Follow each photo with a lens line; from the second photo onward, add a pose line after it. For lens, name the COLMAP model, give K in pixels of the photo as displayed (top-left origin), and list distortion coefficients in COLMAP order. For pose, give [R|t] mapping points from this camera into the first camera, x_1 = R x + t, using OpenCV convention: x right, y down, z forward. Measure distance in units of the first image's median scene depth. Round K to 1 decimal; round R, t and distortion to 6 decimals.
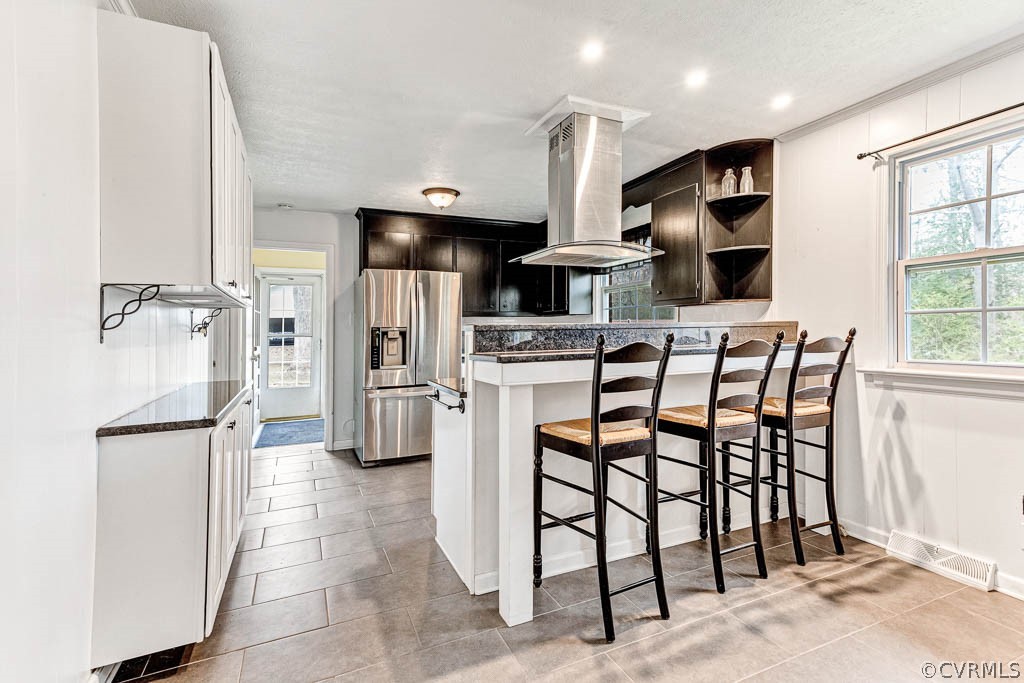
lens RADIAL K [[473.4, 0, 513.1], [0, 473.4, 325.0], [0, 0, 1]] dist [0.013507, -0.000803]
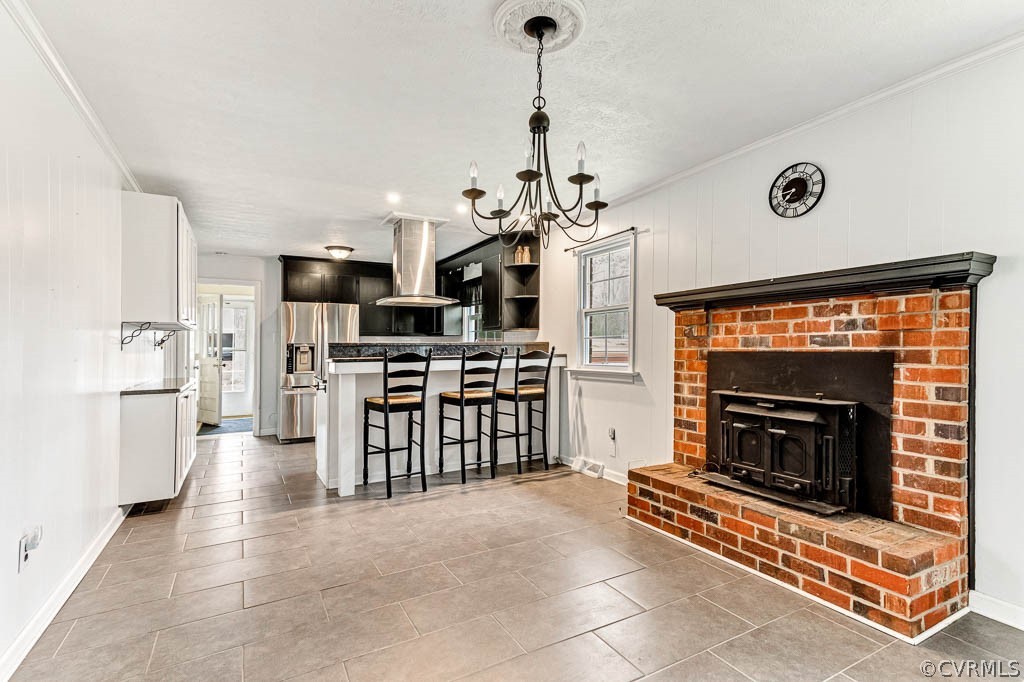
lens RADIAL K [[473.4, 0, 529.5], [0, 473.4, 345.6], [0, 0, 1]] dist [0.013507, -0.000803]
pose [[0.992890, 0.006343, 0.118870, 0.341866], [-0.007189, 0.999952, 0.006692, -0.005942], [-0.118822, -0.007499, 0.992887, -0.668103]]
